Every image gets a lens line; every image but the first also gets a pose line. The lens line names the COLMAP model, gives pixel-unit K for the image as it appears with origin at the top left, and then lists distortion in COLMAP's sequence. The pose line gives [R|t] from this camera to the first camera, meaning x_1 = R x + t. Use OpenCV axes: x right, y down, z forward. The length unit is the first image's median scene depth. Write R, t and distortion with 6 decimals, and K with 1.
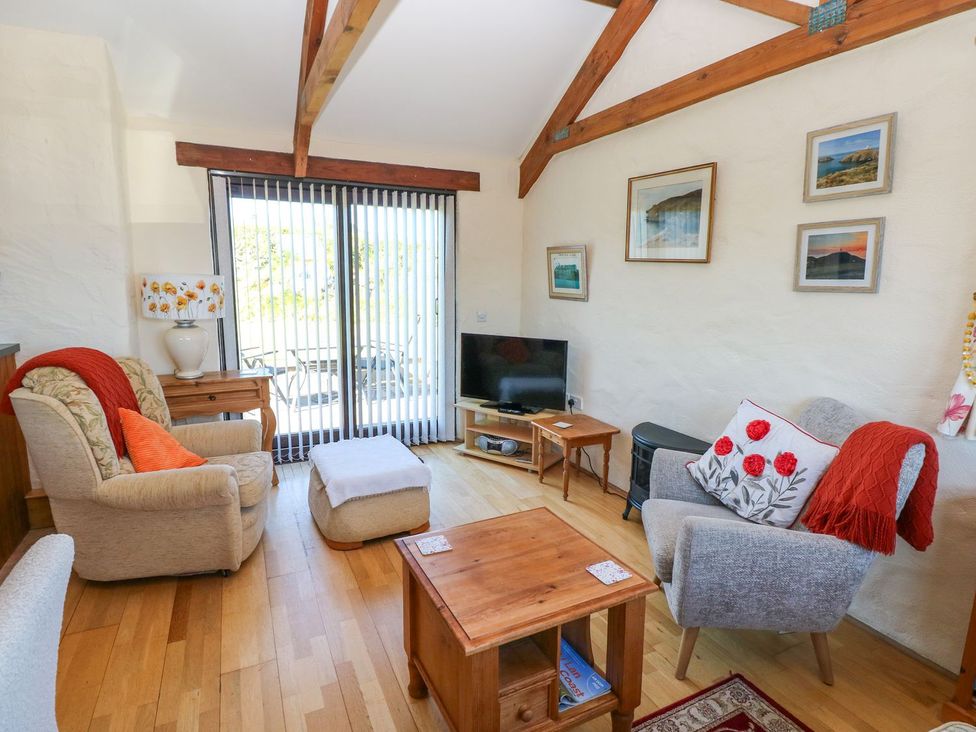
lens RADIAL K [[523.3, 0, 484.5], [0, 523.3, 353.2], [0, 0, 1]] dist [-0.017872, -0.002354]
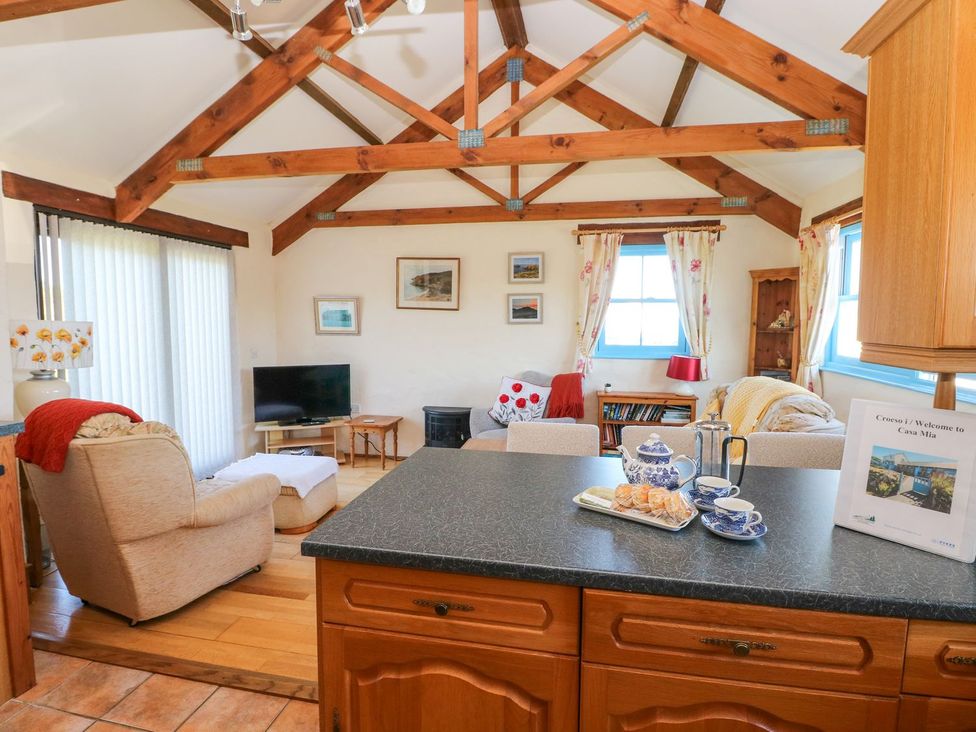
lens RADIAL K [[523.3, 0, 484.5], [0, 523.3, 353.2], [0, 0, 1]] dist [-0.017872, -0.002354]
pose [[0.589734, -0.063181, 0.805122, -1.057074], [0.122849, 0.992352, -0.012110, 0.011385], [-0.798199, 0.106050, 0.592986, -0.163737]]
